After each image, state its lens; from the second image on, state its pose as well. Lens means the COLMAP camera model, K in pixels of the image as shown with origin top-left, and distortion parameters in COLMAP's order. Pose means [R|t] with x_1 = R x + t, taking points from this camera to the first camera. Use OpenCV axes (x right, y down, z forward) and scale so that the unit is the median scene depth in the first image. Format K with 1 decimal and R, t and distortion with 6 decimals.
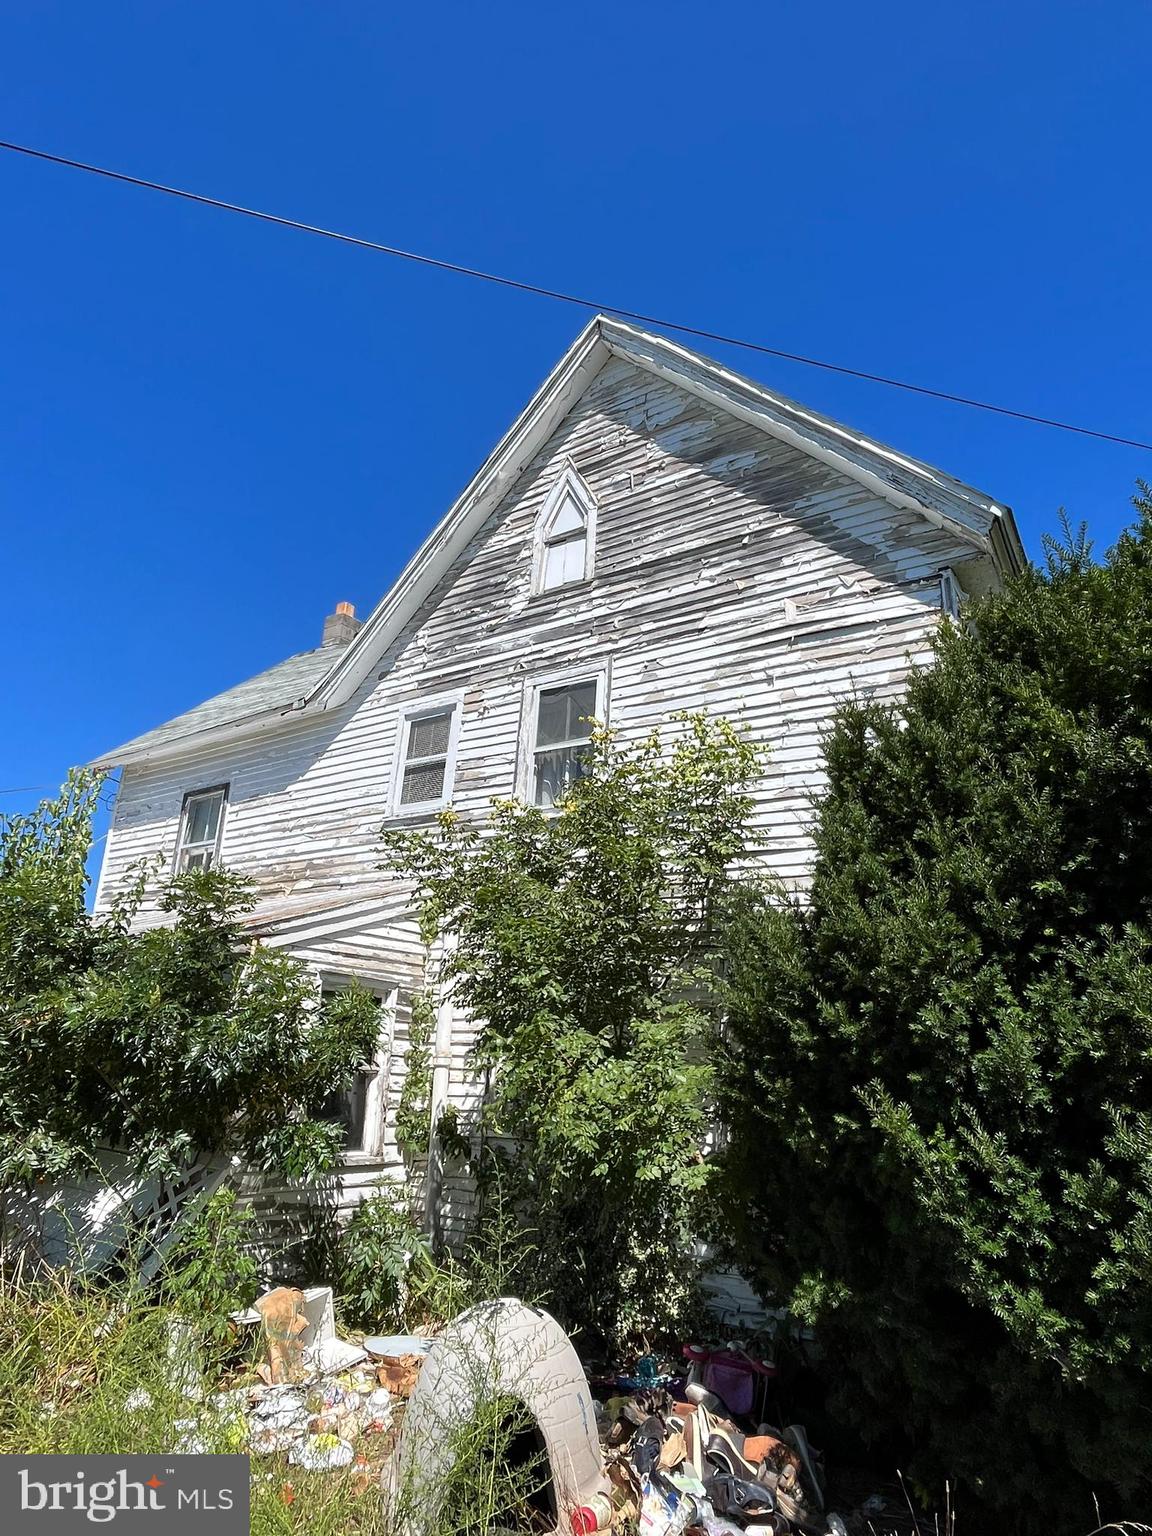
lens RADIAL K [[894.3, 0, 576.5], [0, 894.3, 772.7], [0, 0, 1]] dist [-0.000331, -0.000098]
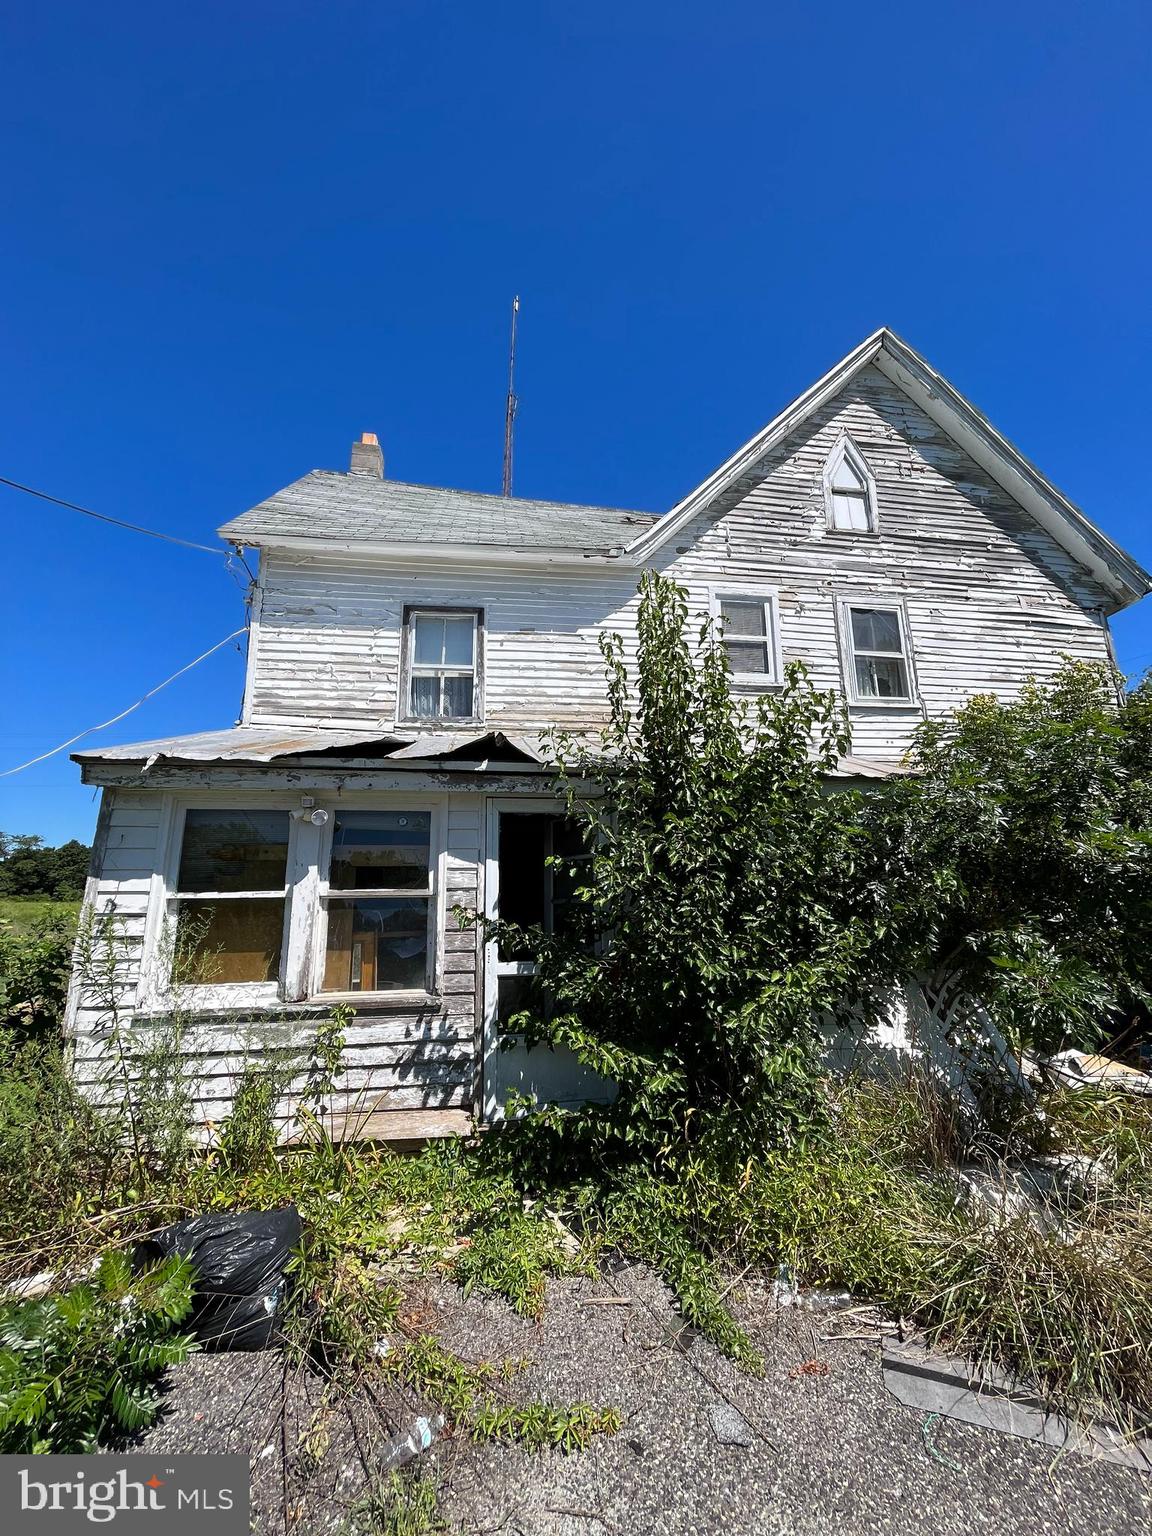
lens RADIAL K [[620.5, 0, 581.4], [0, 620.5, 767.6], [0, 0, 1]] dist [-0.002493, 0.000684]
pose [[0.755875, 0.079728, 0.649844, -0.898840], [-0.172041, 0.981864, 0.079649, 0.132765], [-0.631708, -0.172005, 0.755883, 0.511053]]
